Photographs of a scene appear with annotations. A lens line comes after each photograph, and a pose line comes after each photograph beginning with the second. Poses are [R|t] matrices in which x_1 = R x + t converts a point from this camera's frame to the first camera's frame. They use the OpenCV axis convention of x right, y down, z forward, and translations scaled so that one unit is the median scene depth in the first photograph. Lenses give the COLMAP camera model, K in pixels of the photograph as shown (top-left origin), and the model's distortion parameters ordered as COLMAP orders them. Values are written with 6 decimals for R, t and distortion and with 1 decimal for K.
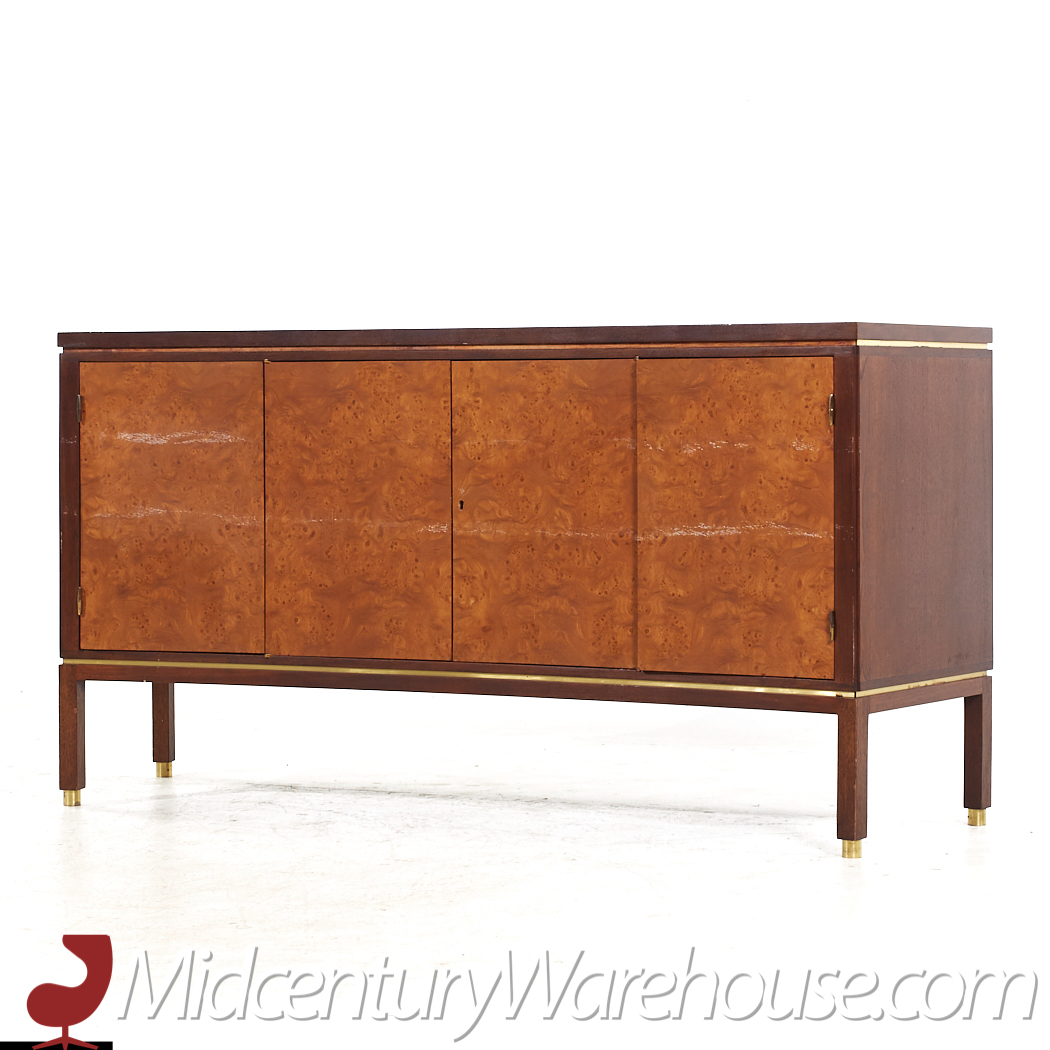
lens RADIAL K [[3036.4, 0, 525.9], [0, 3036.4, 453.2], [0, 0, 1]] dist [0.044828, -0.435380]
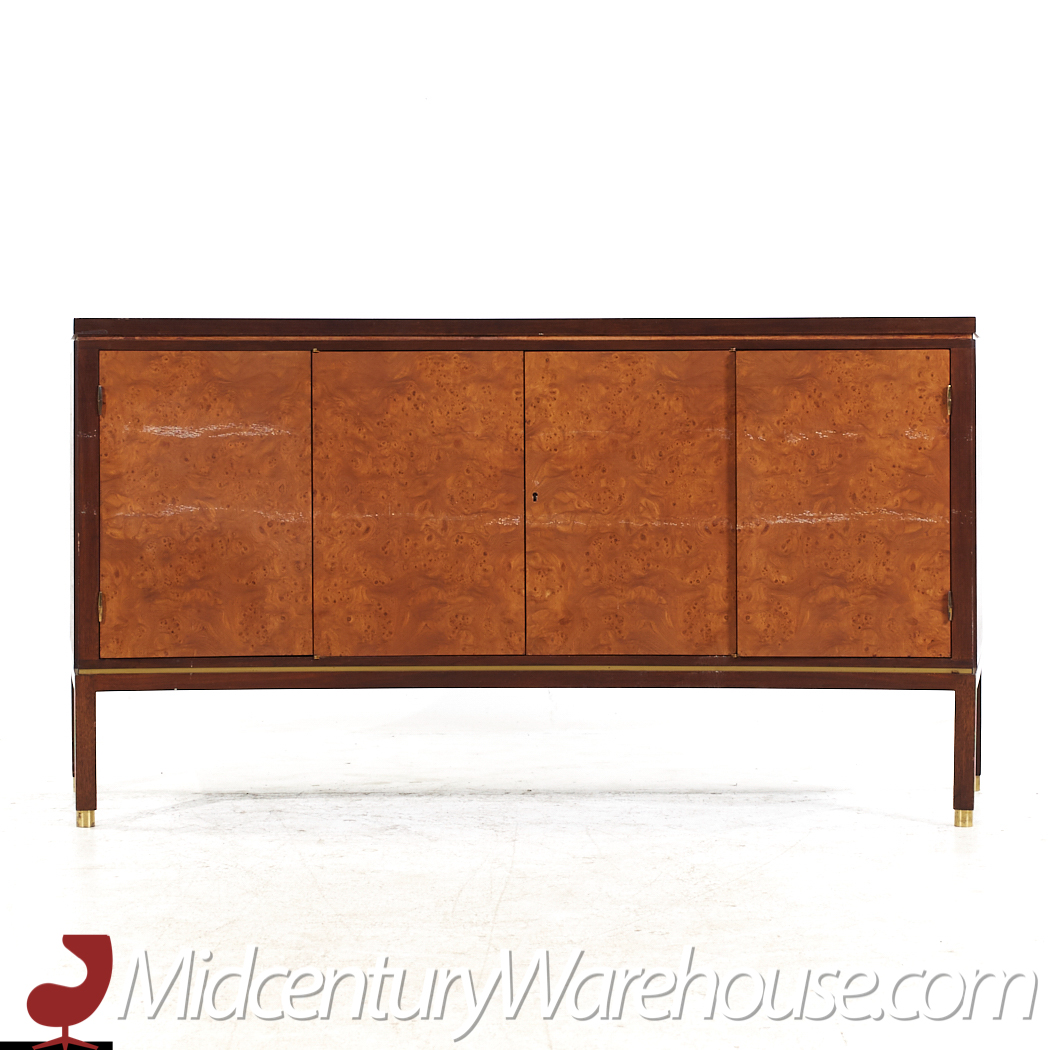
lens RADIAL K [[3036.4, 0, 525.9], [0, 3036.4, 453.2], [0, 0, 1]] dist [0.044828, -0.435380]
pose [[0.904596, -0.007888, 0.426197, -0.442504], [0.007654, 0.999968, 0.002262, 0.000506], [-0.426201, 0.001216, 0.904628, 0.104790]]
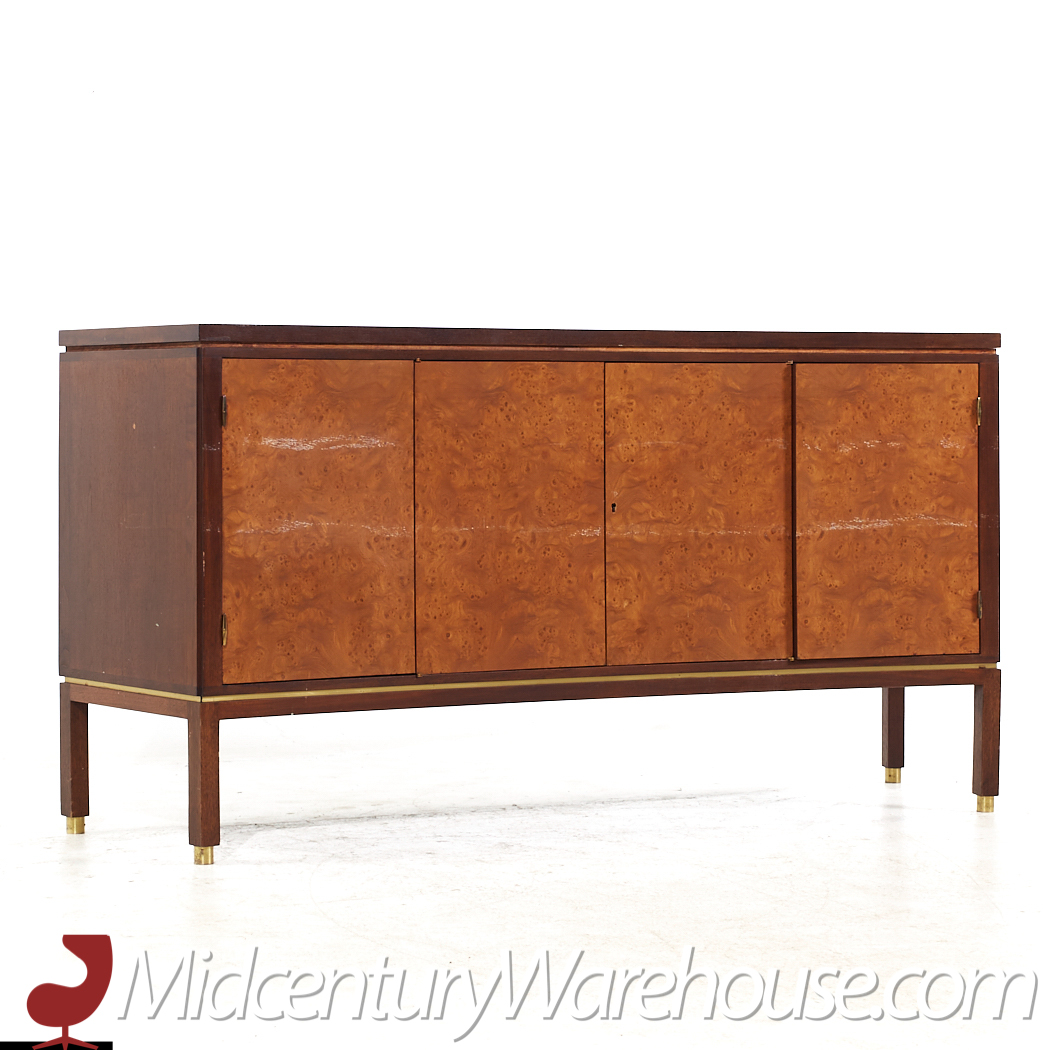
lens RADIAL K [[3036.4, 0, 525.9], [0, 3036.4, 453.2], [0, 0, 1]] dist [0.044828, -0.435380]
pose [[0.639512, -0.010091, 0.768715, -0.797247], [0.013595, 0.999906, 0.001815, -0.002949], [-0.768661, 0.009290, 0.639589, 0.383603]]
